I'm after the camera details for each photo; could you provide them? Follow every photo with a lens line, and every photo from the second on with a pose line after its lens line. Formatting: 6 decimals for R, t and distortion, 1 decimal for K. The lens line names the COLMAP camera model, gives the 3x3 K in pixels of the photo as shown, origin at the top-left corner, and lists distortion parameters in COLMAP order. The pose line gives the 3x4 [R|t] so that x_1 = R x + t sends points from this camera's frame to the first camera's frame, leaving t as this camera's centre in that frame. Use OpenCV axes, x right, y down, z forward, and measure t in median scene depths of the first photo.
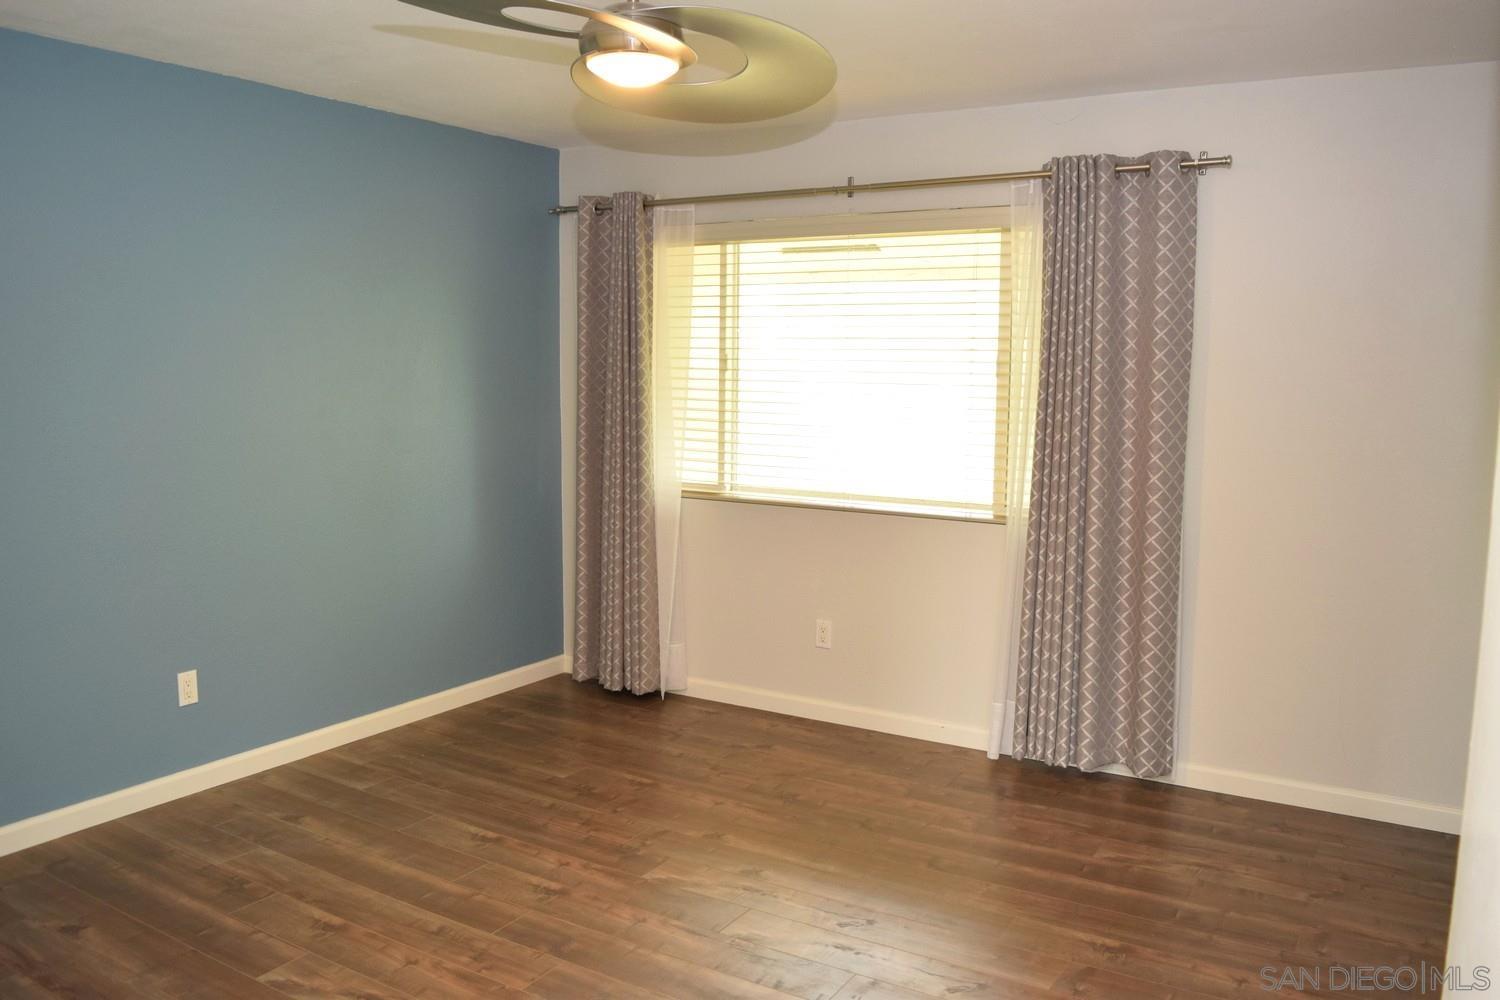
lens RADIAL K [[1167.6, 0, 752.6], [0, 1167.6, 500.7], [0, 0, 1]] dist [-0.079547, 0.027146]
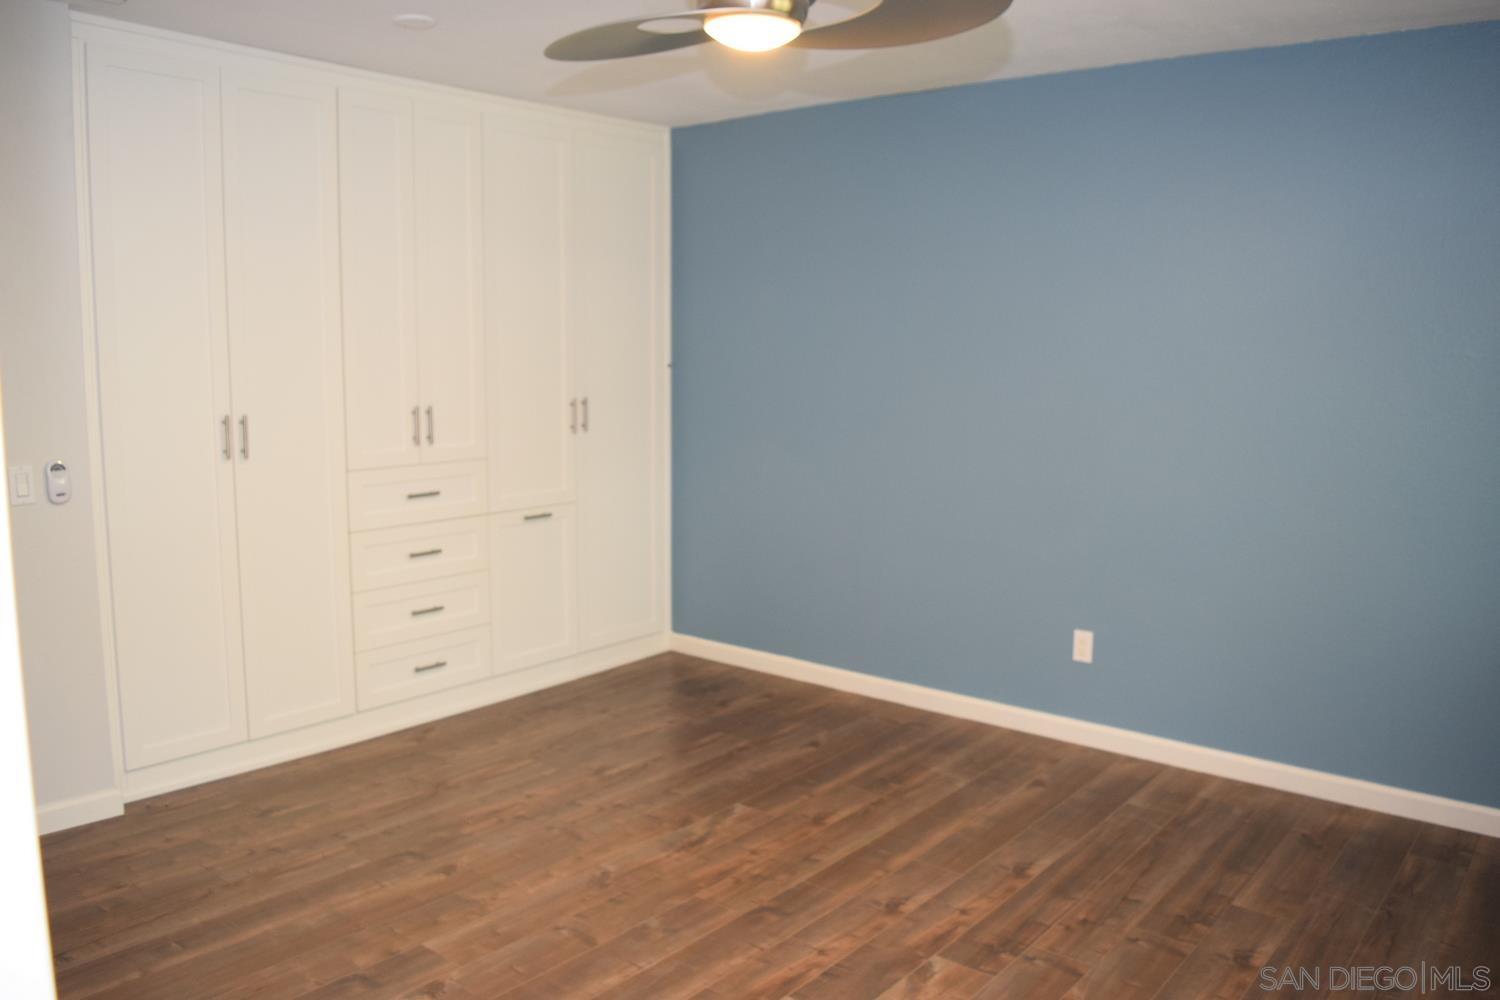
lens RADIAL K [[1167.6, 0, 753.3], [0, 1167.6, 499.4], [0, 0, 1]] dist [-0.079547, 0.027146]
pose [[-0.136613, 0.112703, -0.984193, 0.661689], [-0.128462, 0.983103, 0.130409, -0.080886], [0.982260, 0.144247, -0.119826, 0.884528]]
